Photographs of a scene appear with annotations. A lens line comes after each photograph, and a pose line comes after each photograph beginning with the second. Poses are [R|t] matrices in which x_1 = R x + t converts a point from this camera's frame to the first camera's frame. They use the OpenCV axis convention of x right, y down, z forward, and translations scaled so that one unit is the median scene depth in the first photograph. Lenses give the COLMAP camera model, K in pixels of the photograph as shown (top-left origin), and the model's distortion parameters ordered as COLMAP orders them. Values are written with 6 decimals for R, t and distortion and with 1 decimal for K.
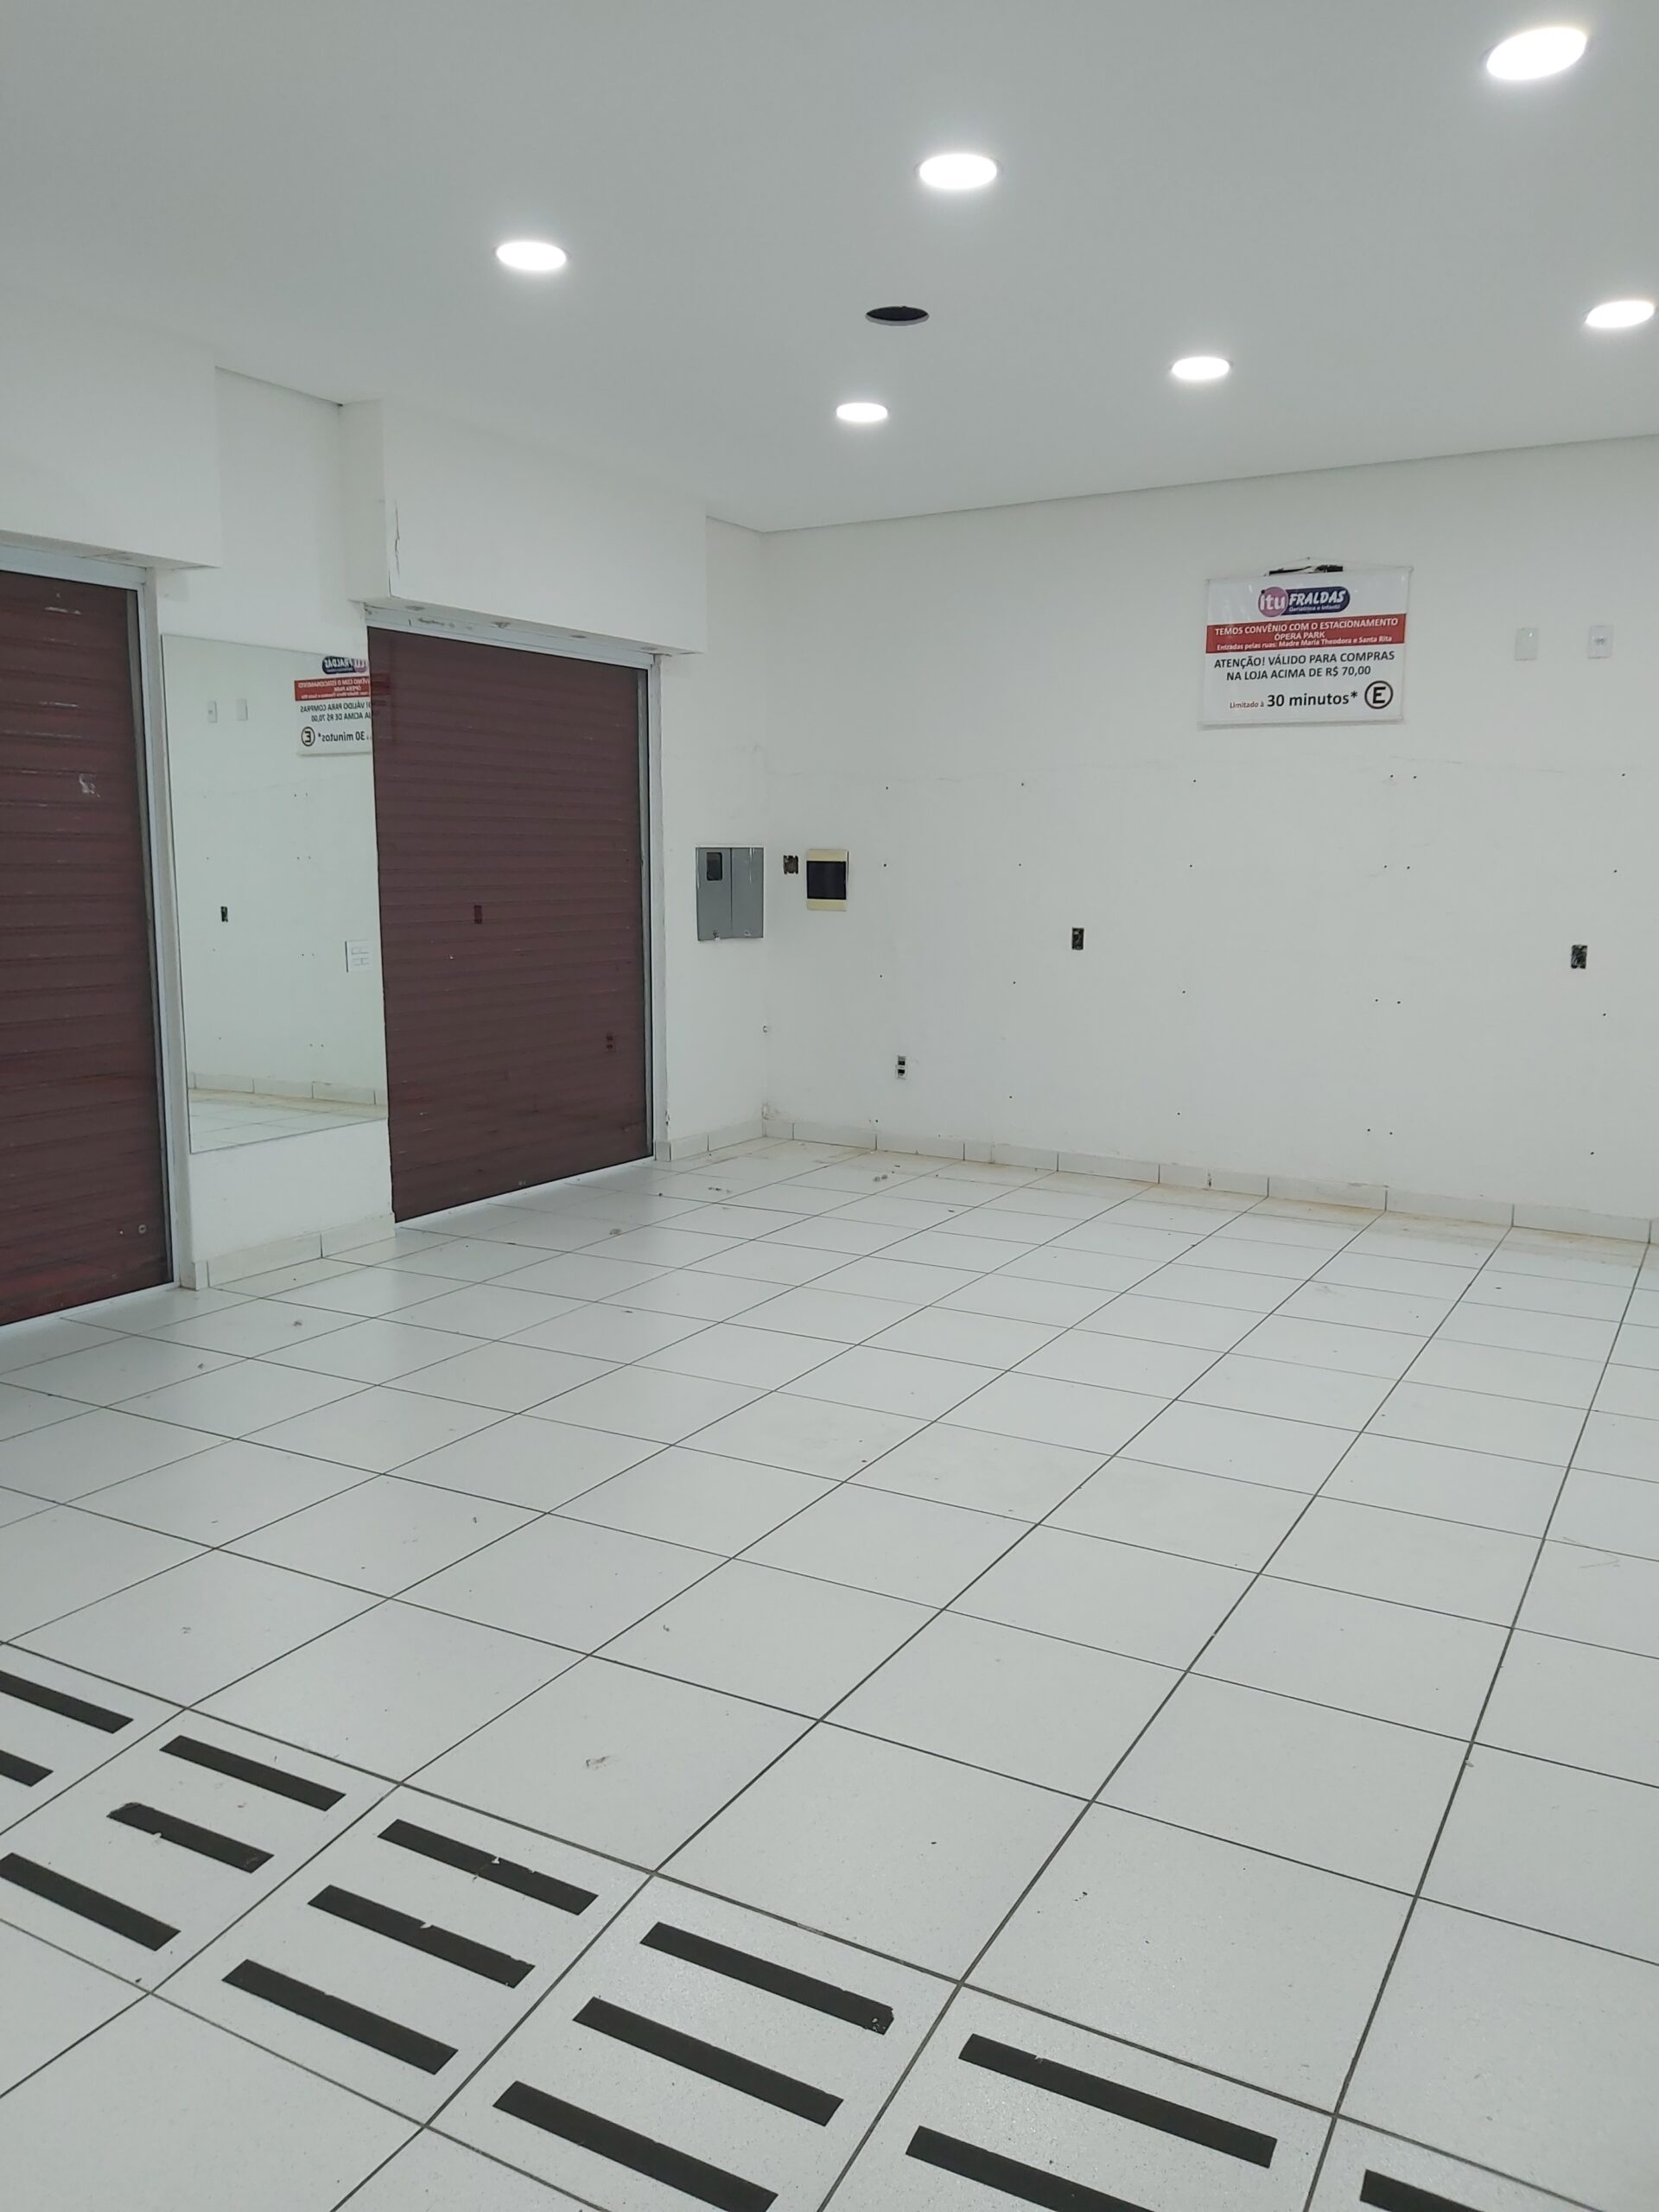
lens RADIAL K [[1702.2, 0, 810.8], [0, 1702.2, 1110.8], [0, 0, 1]] dist [0.121878, -0.274265]
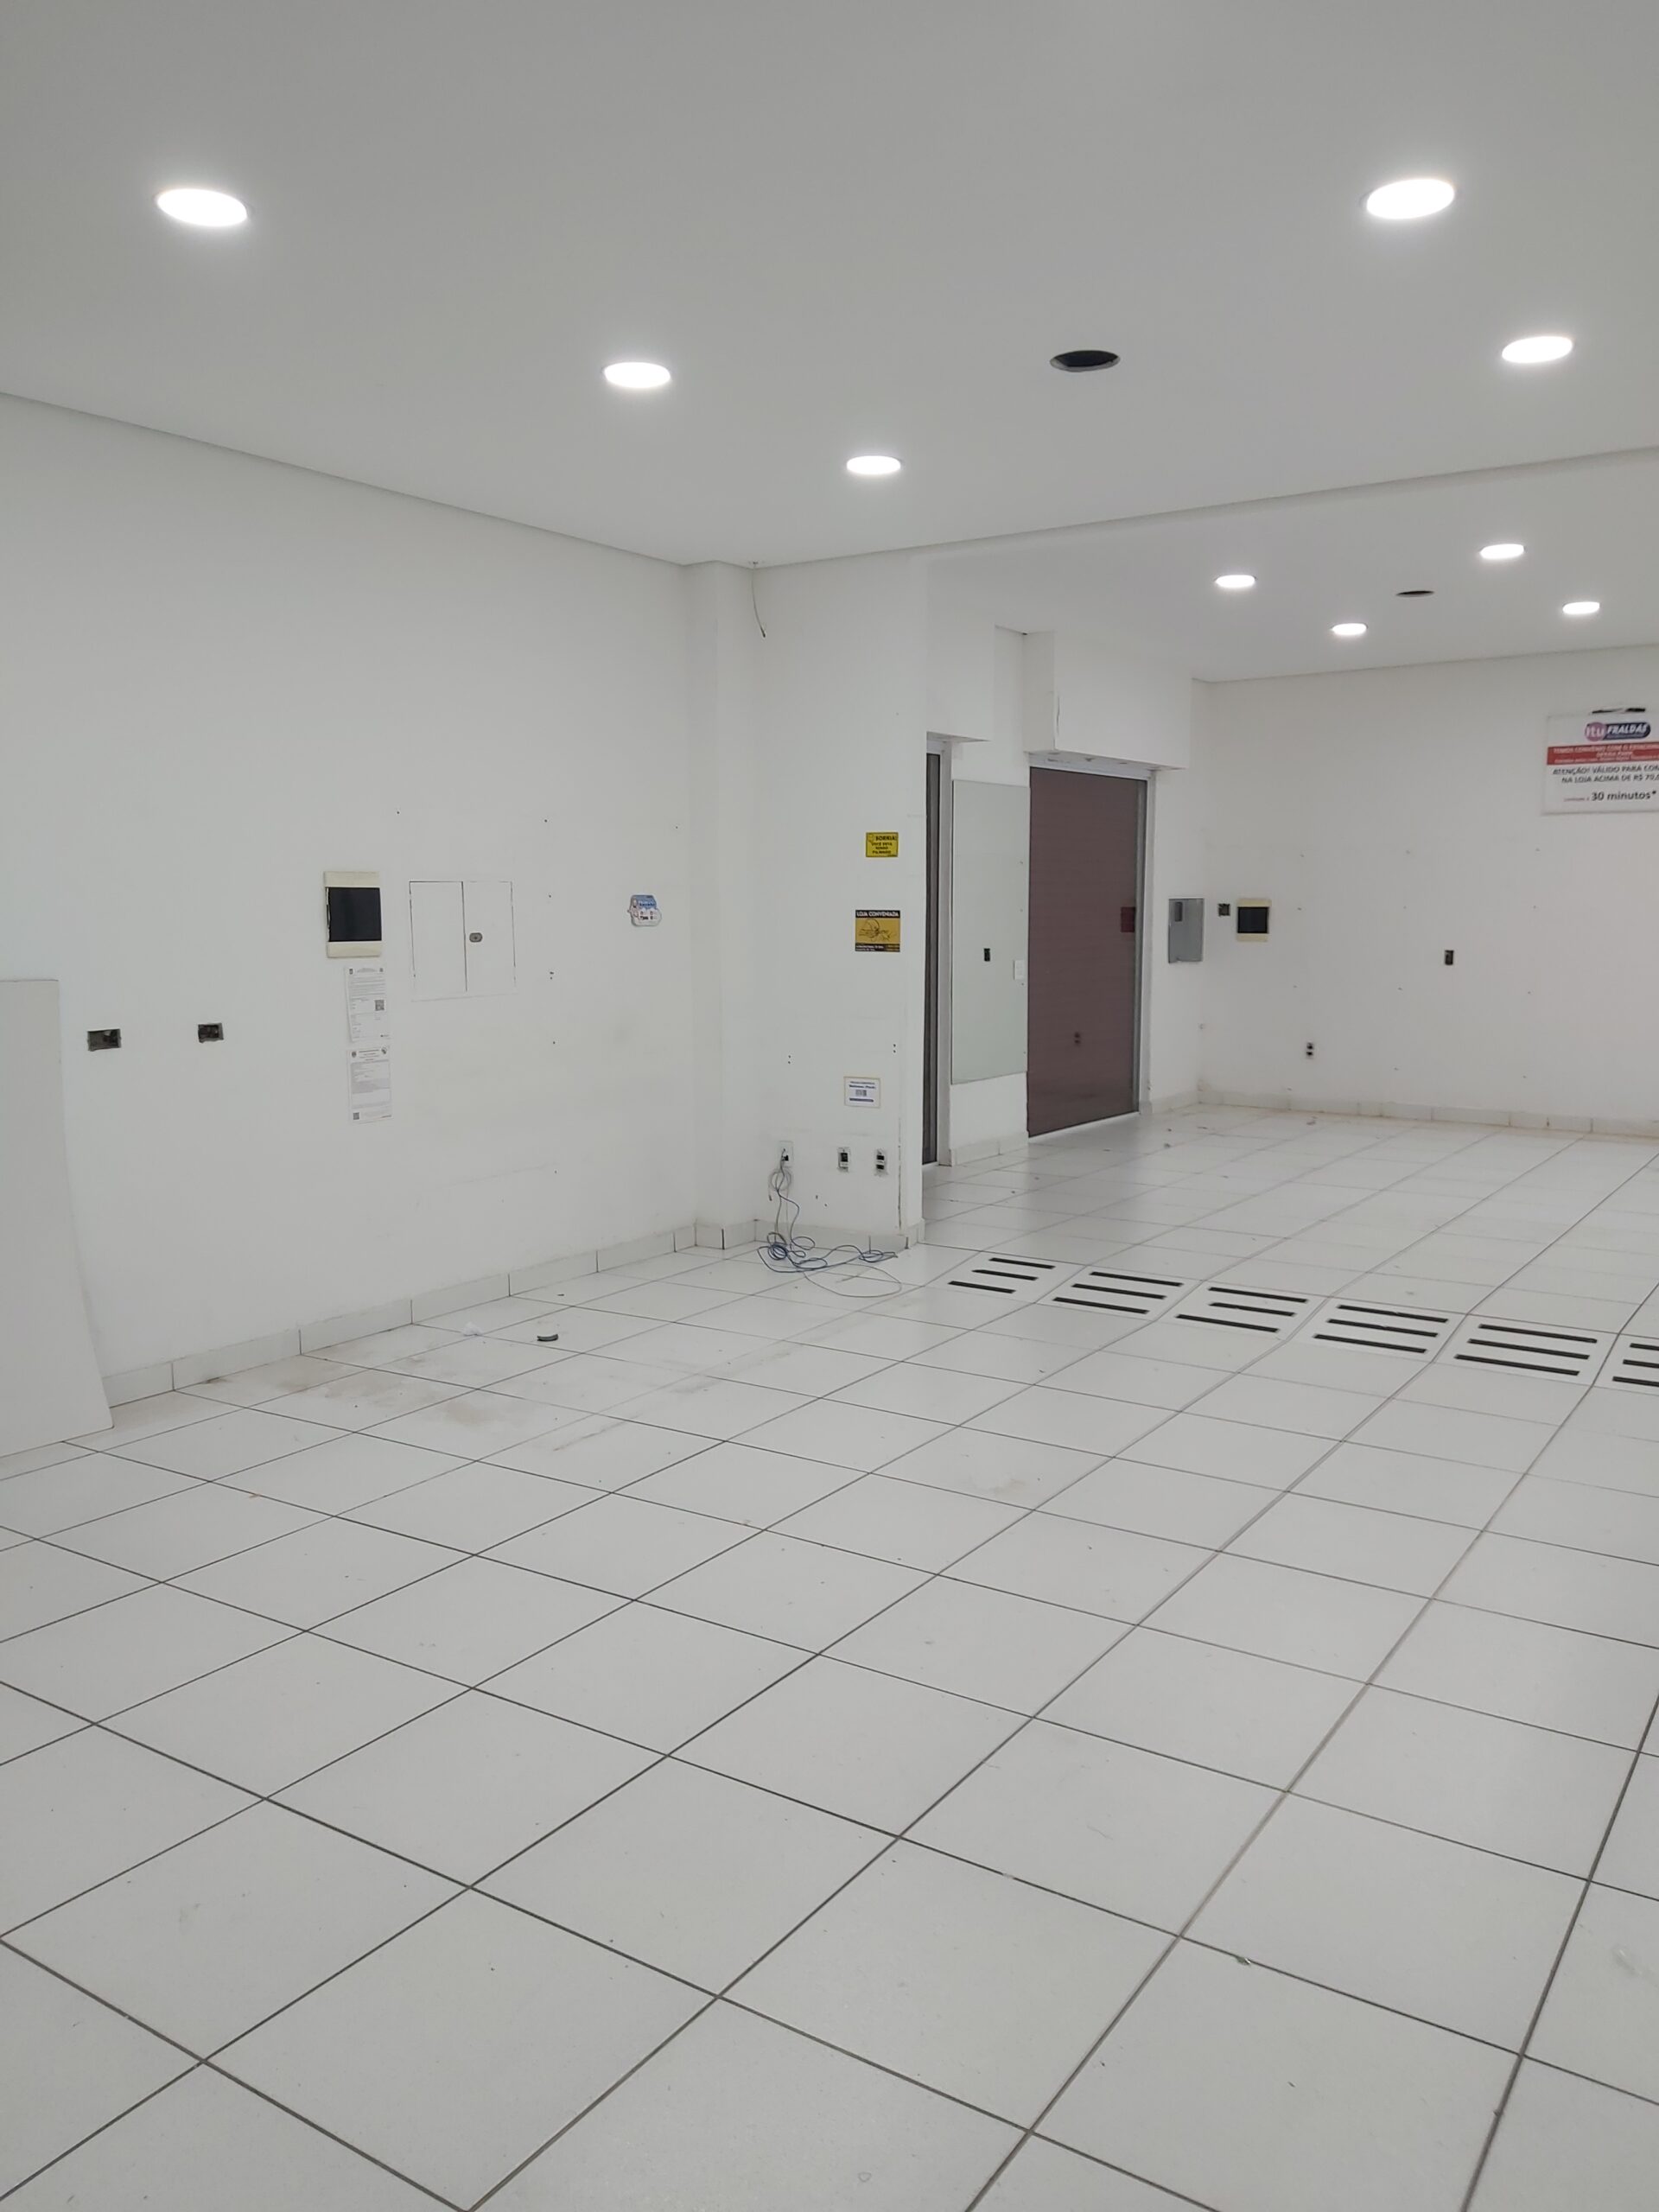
lens RADIAL K [[1682.3, 0, 836.4], [0, 1682.3, 1113.2], [0, 0, 1]] dist [0.136009, -0.259834]
pose [[0.997428, 0.000130, -0.071668, -0.281358], [-0.002117, 0.999615, -0.027655, 0.078574], [0.071637, 0.027735, 0.997045, -0.518631]]
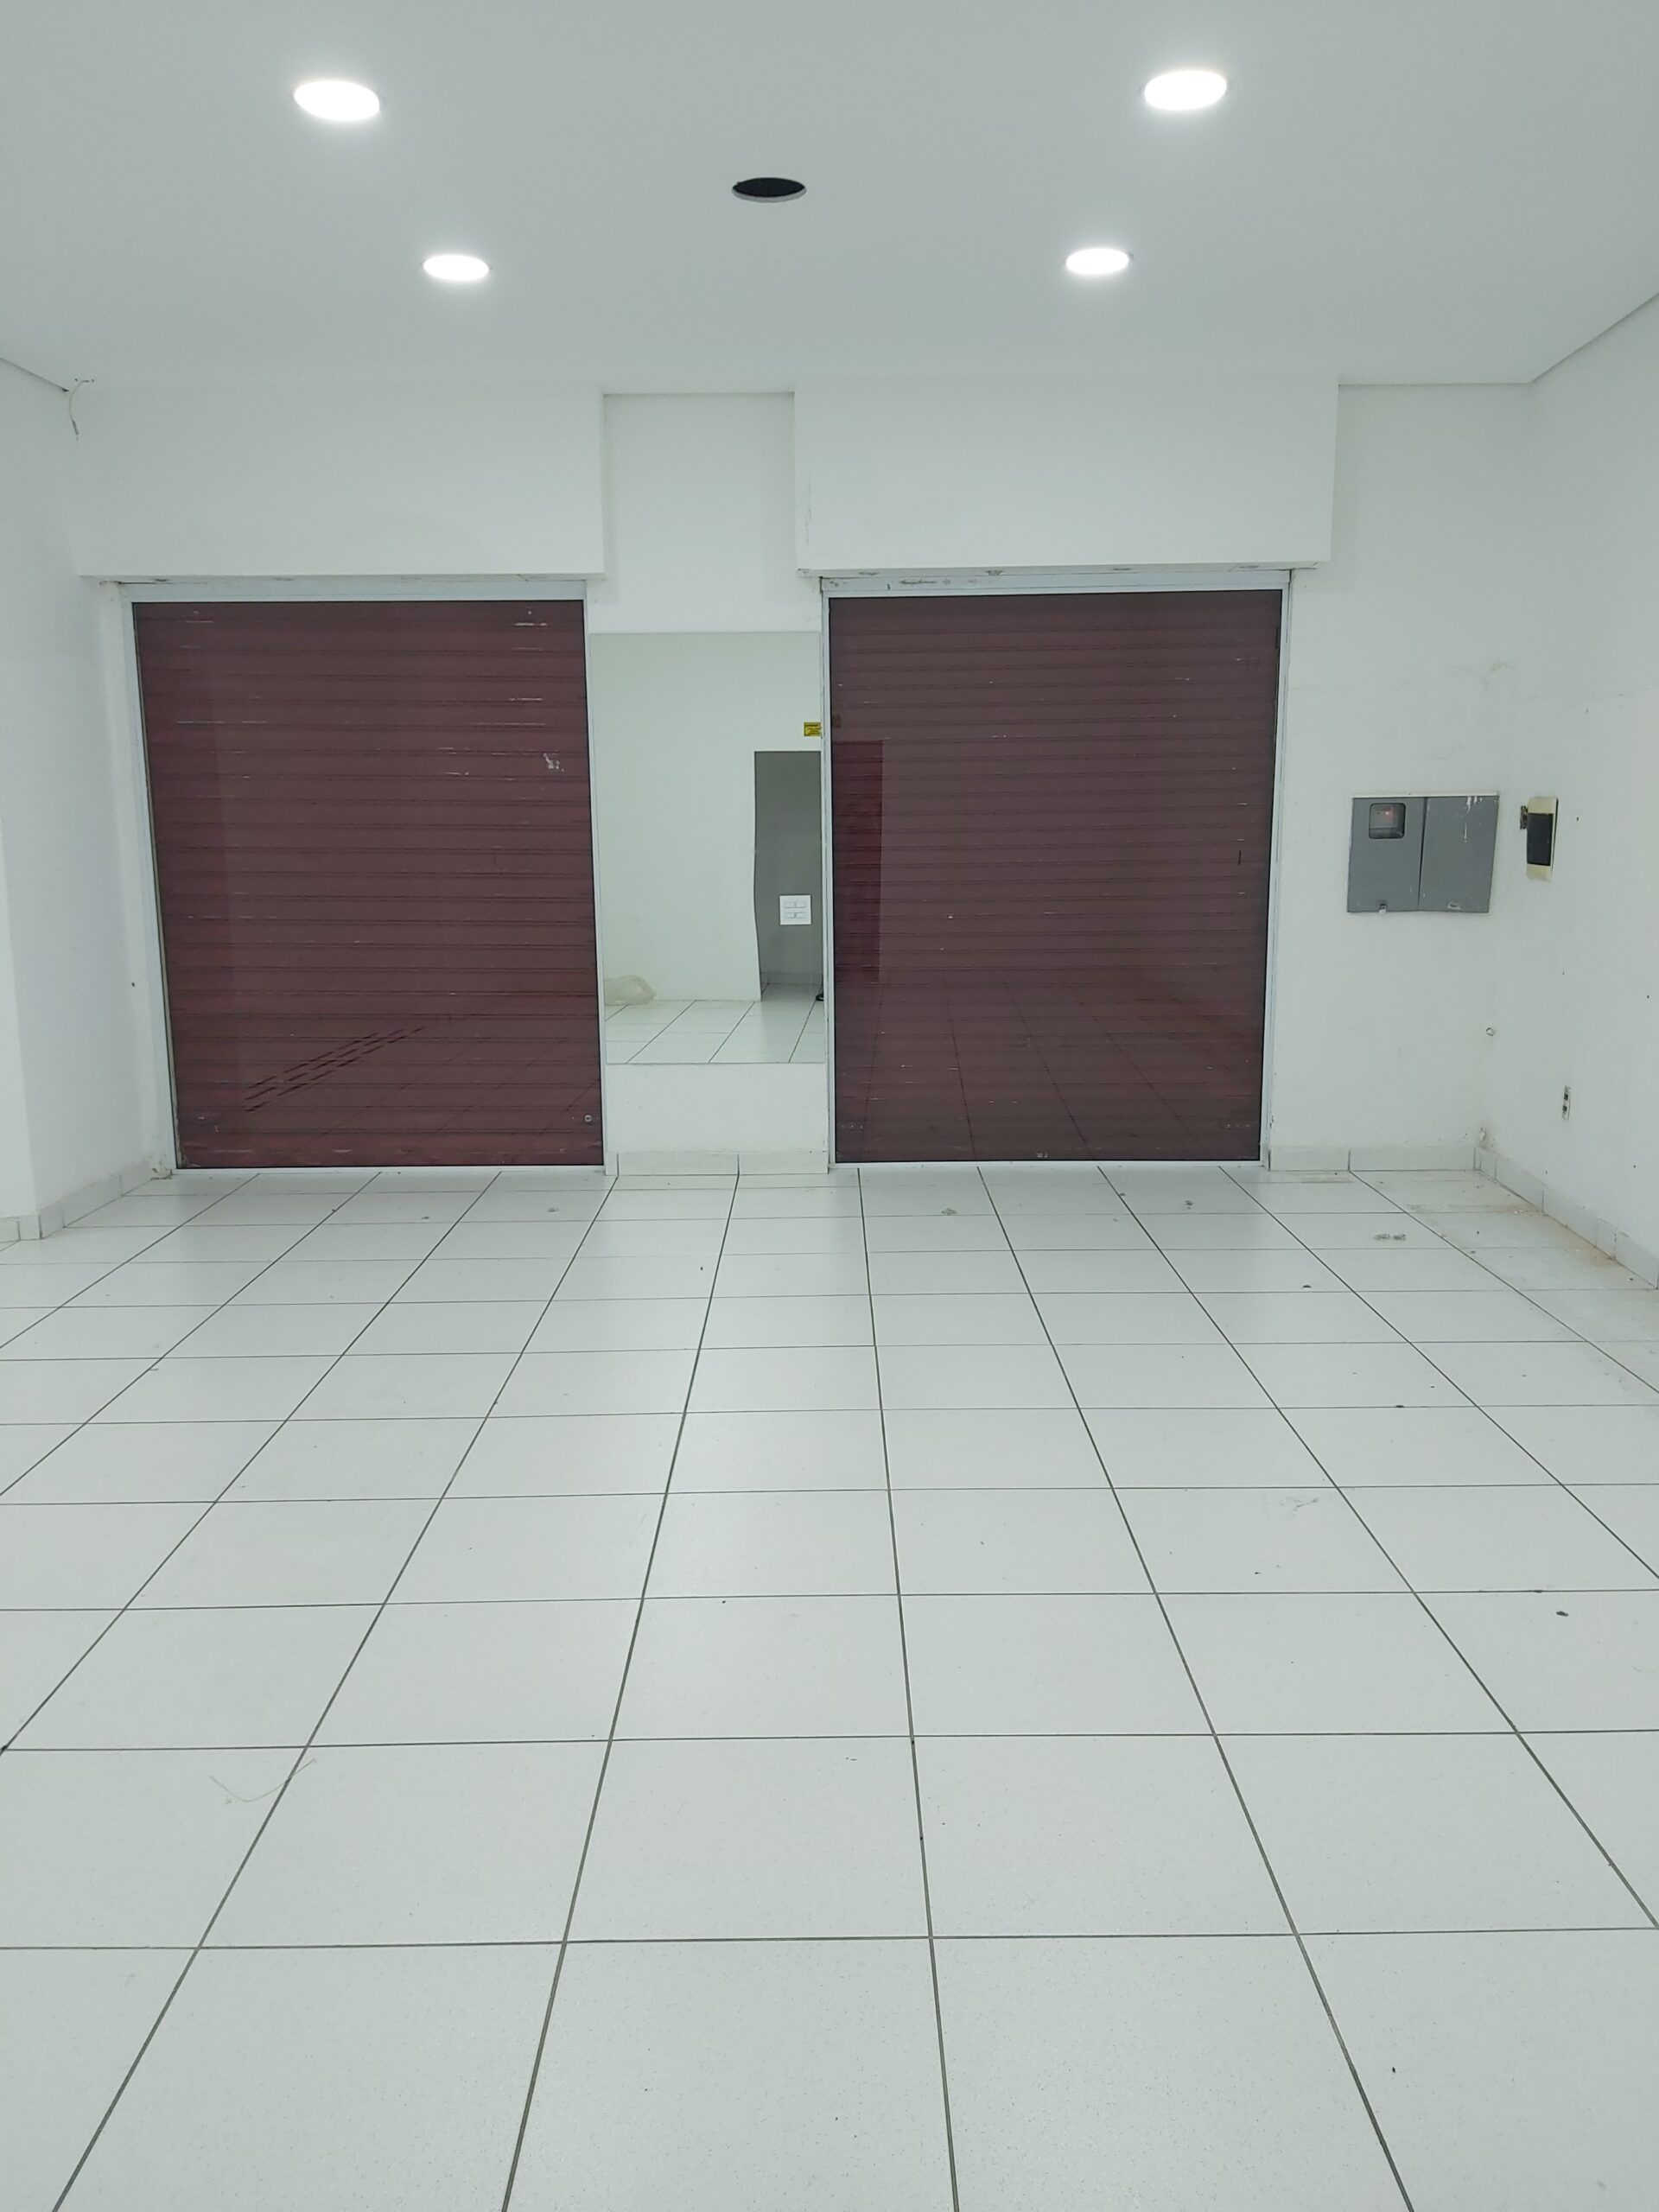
lens RADIAL K [[1682.3, 0, 836.4], [0, 1682.3, 1113.2], [0, 0, 1]] dist [0.136009, -0.259834]
pose [[0.495499, 0.151482, -0.855298, 0.607695], [-0.121848, 0.987061, 0.104229, -0.068987], [0.860020, 0.052571, 0.507545, 0.432516]]
